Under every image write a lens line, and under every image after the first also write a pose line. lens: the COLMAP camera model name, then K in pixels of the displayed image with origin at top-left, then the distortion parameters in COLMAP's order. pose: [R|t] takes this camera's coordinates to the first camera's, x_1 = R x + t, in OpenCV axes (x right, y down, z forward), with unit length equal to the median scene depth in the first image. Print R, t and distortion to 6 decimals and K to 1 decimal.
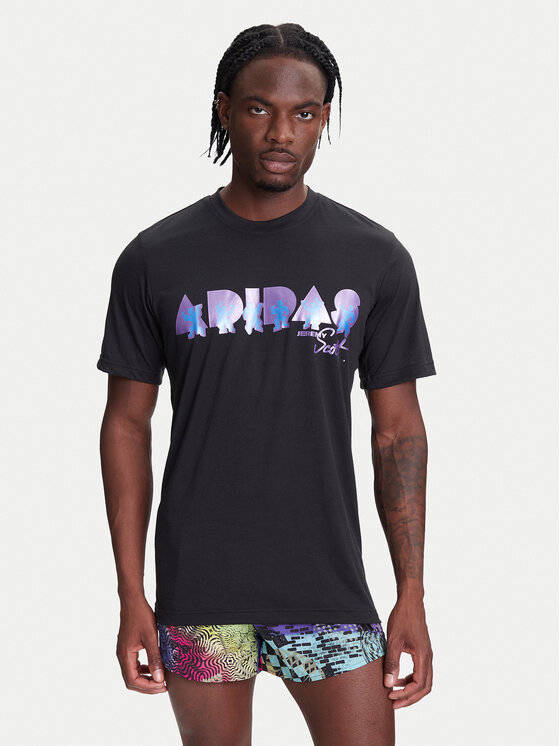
lens RADIAL K [[1608.4, 0, 280.0], [0, 1608.4, 373.0], [0, 0, 1]] dist [0.084404, 0.291848]
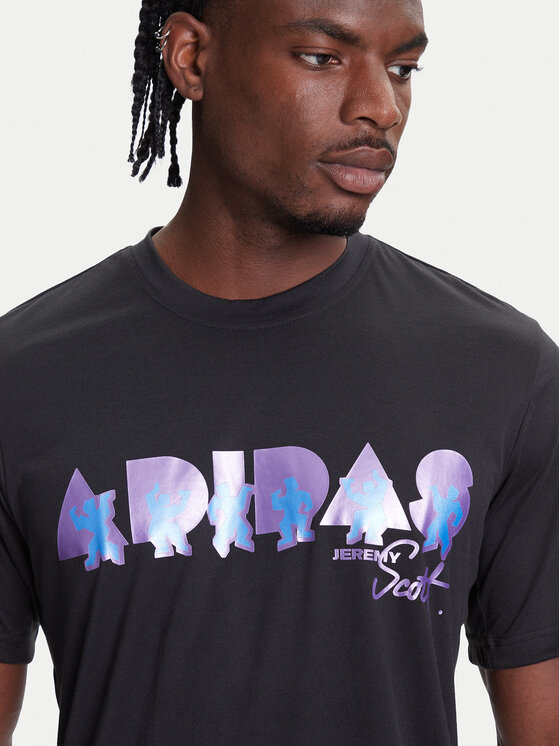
lens RADIAL K [[2213.2, 0, 280.0], [0, 2213.2, 373.0], [0, 0, 1]] dist [-0.048983, -0.166201]
pose [[0.999753, -0.020090, 0.009501, -0.008247], [0.020619, 0.998022, -0.059385, -0.037337], [-0.008289, 0.059566, 0.998190, 0.386934]]
